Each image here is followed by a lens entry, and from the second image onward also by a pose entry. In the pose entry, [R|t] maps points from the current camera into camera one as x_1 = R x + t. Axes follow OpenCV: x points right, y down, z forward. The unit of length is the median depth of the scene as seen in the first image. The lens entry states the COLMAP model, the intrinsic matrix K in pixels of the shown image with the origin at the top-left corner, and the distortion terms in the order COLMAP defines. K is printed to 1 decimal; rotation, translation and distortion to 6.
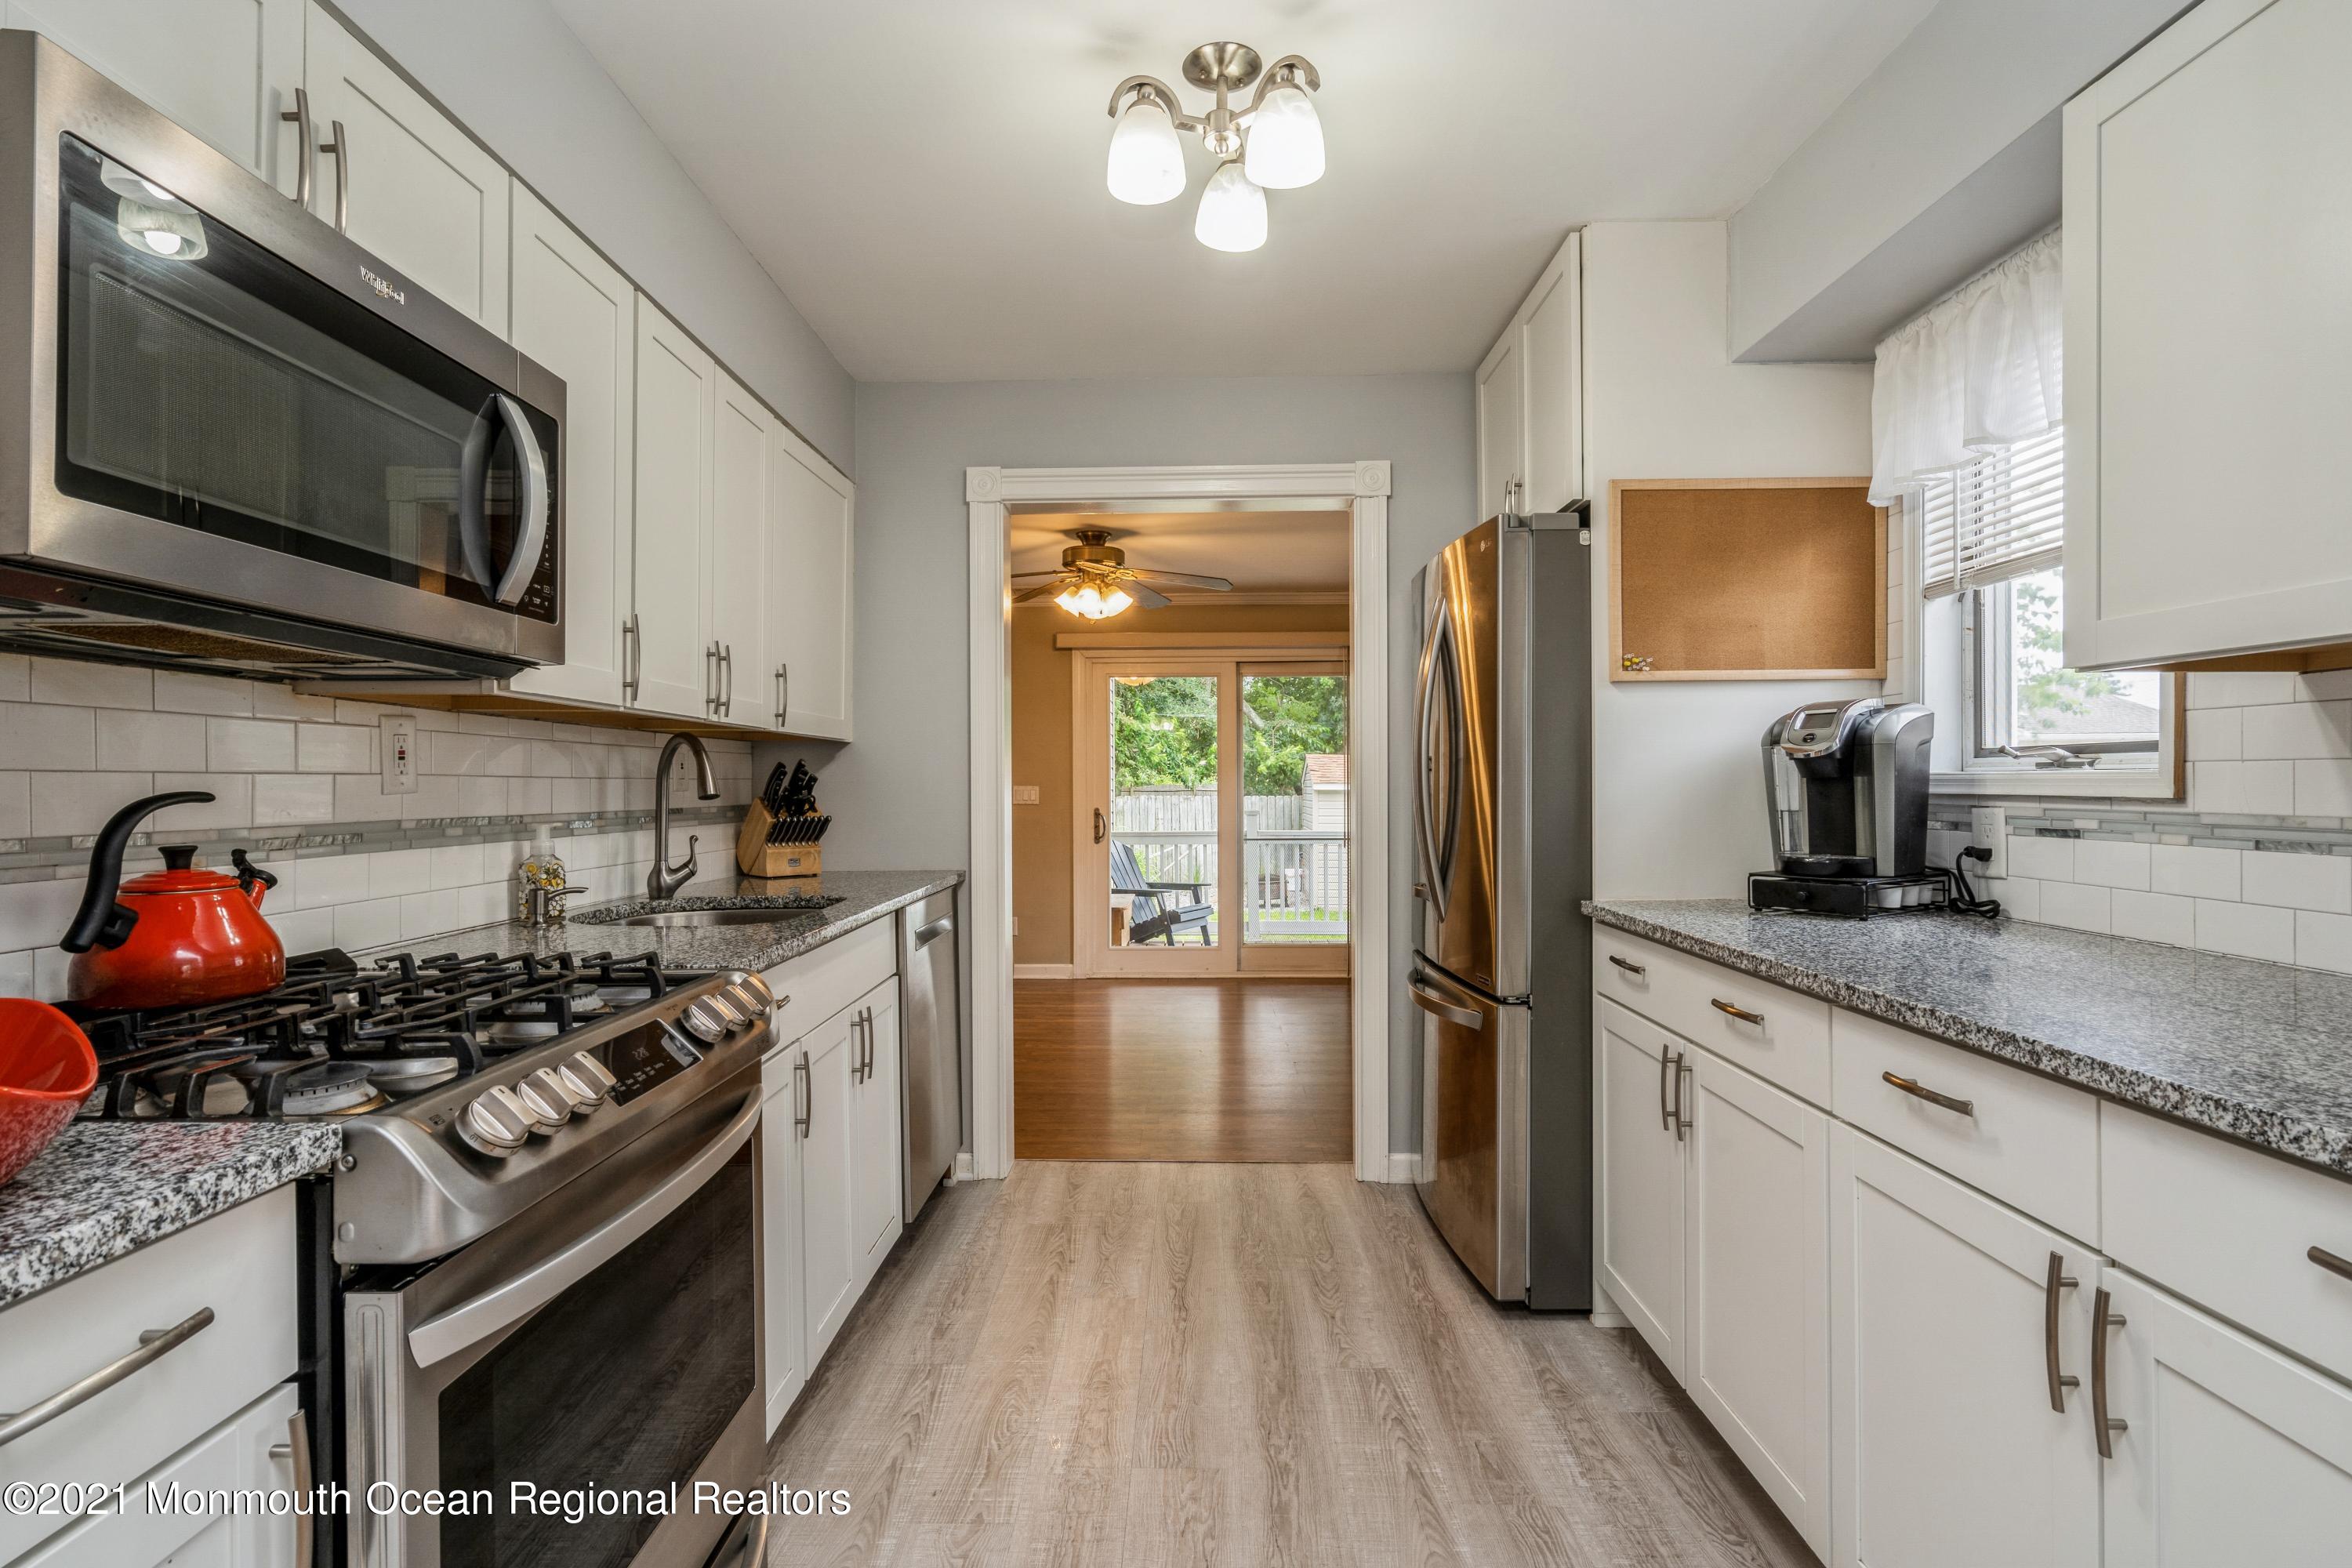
lens RADIAL K [[1143.5, 0, 1177.2], [0, 1143.5, 796.4], [0, 0, 1]] dist [-0.000055, 0.000190]
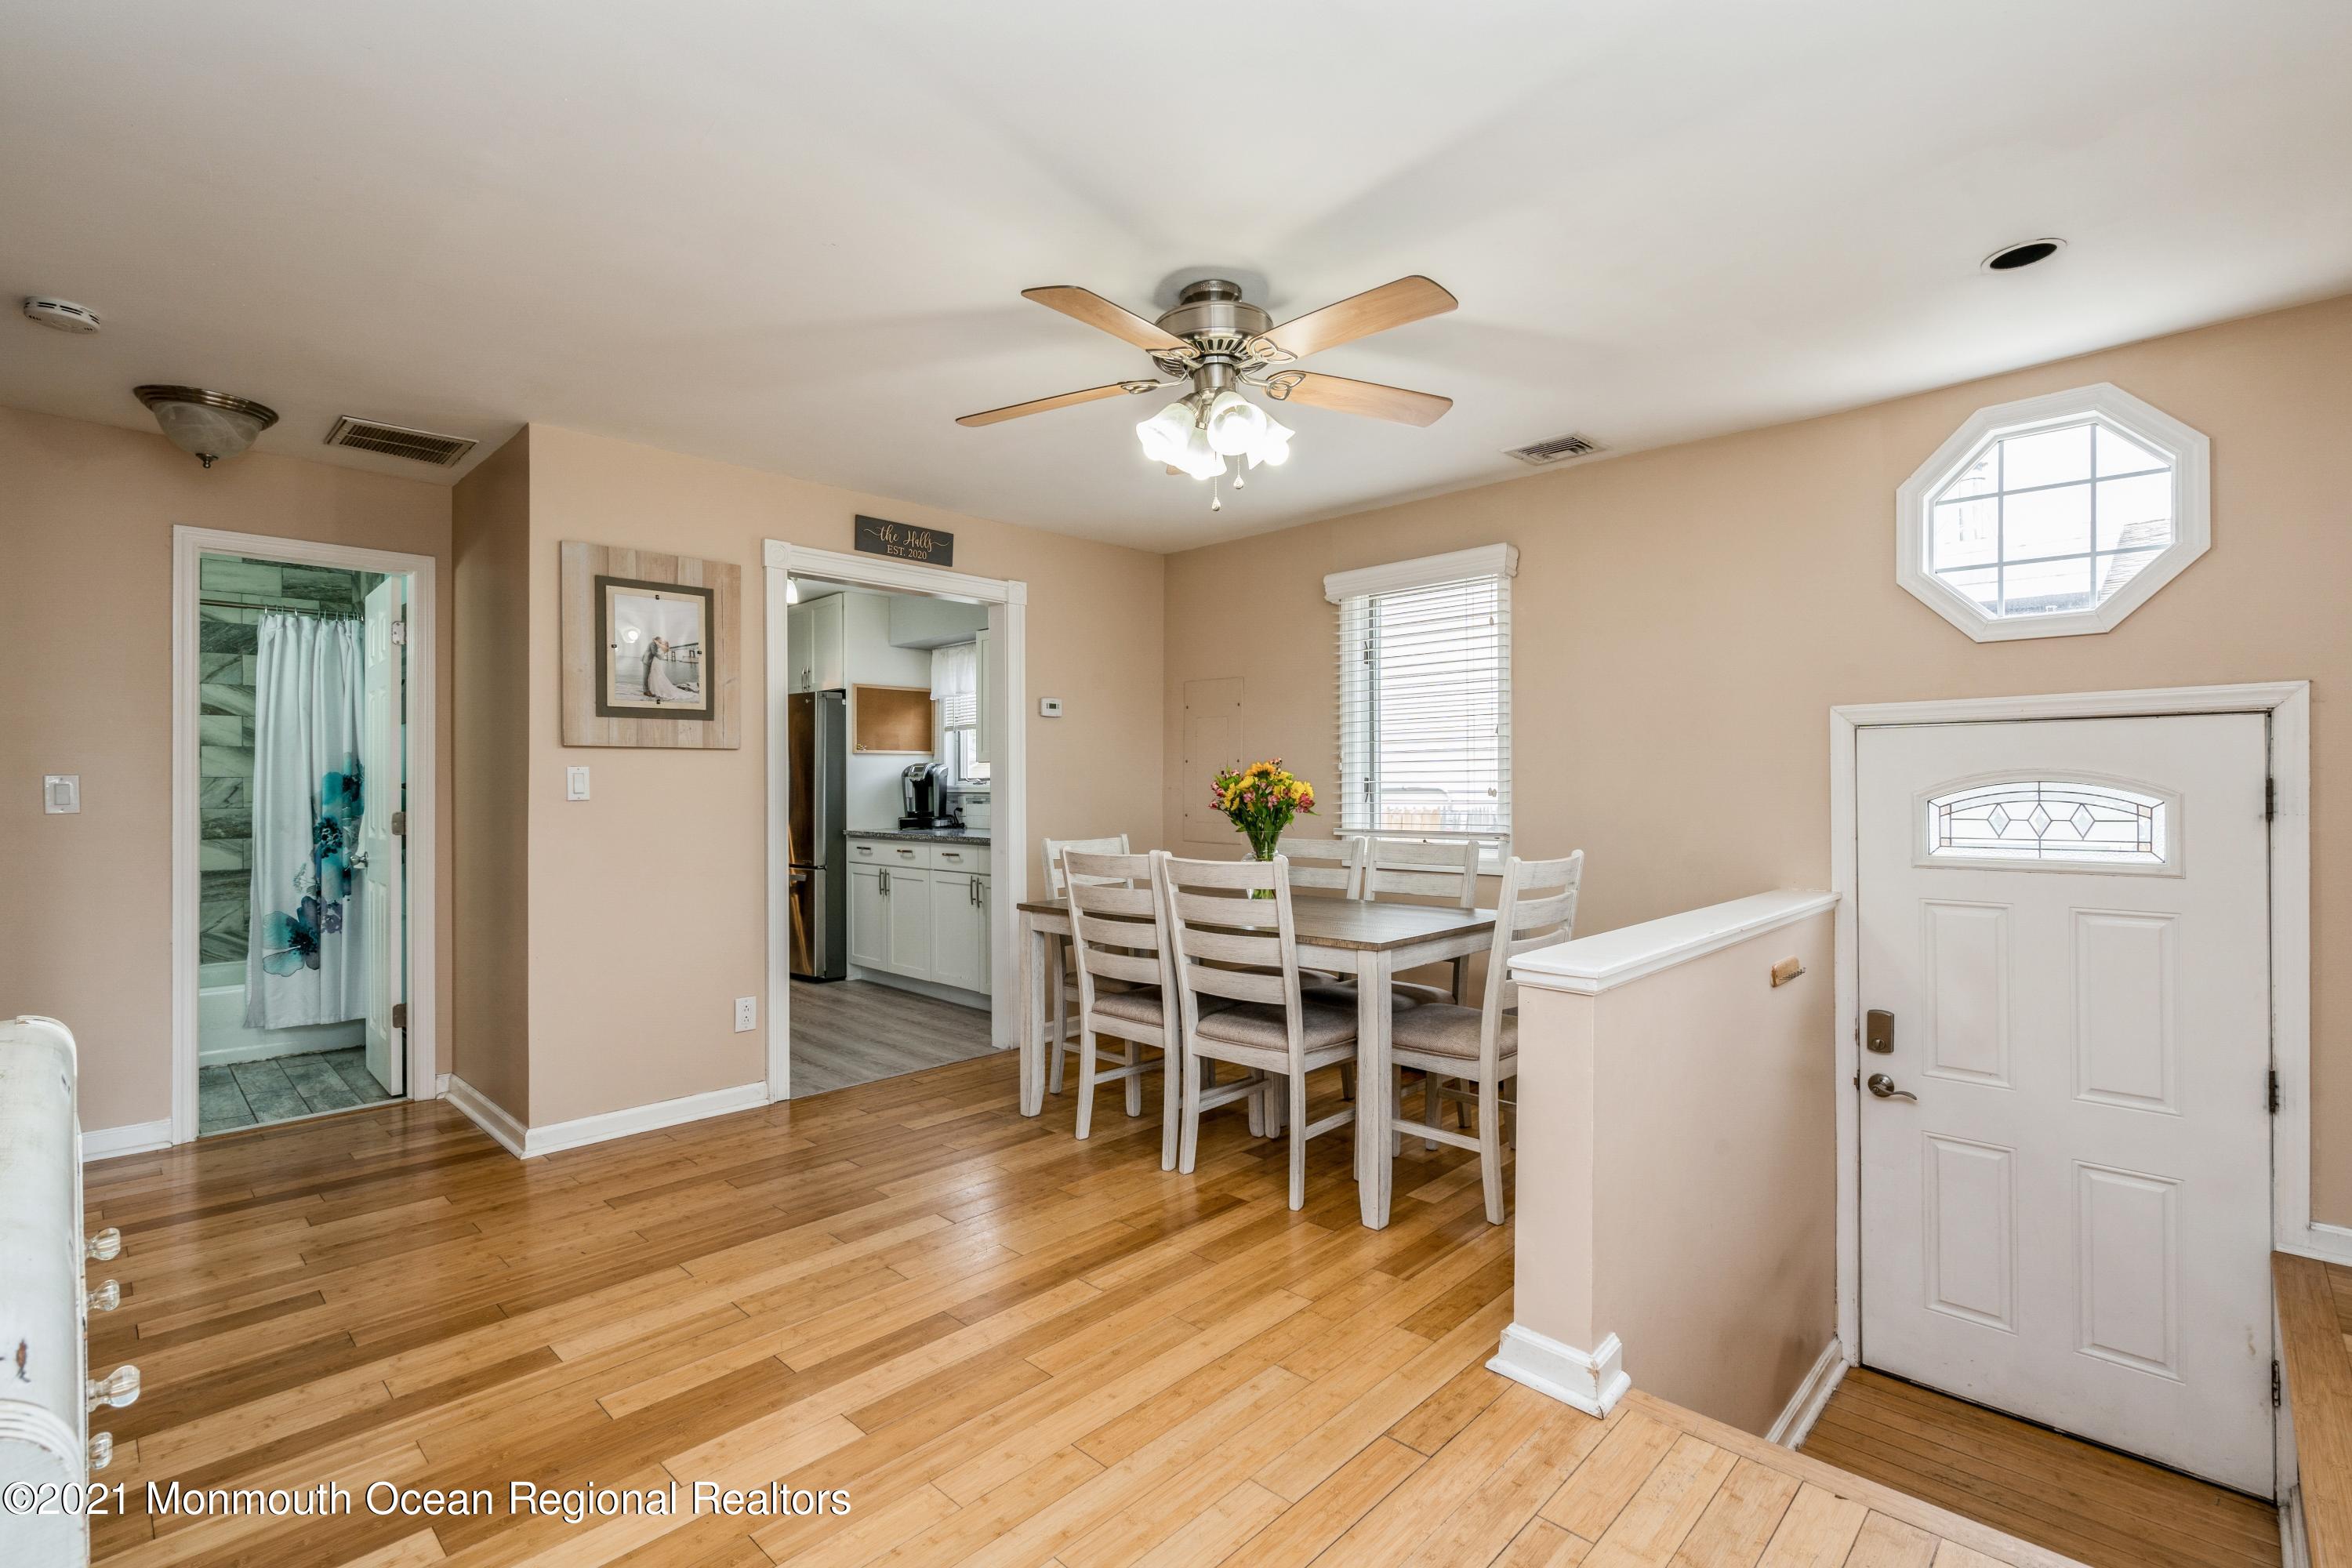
lens RADIAL K [[1081.8, 0, 1174.7], [0, 1081.8, 782.1], [0, 0, 1]] dist [-0.005728, 0.001627]
pose [[0.689264, 0.002521, 0.724506, -1.124072], [0.002618, 0.999979, -0.005970, -0.009691], [-0.724506, 0.006012, 0.689242, -1.589891]]
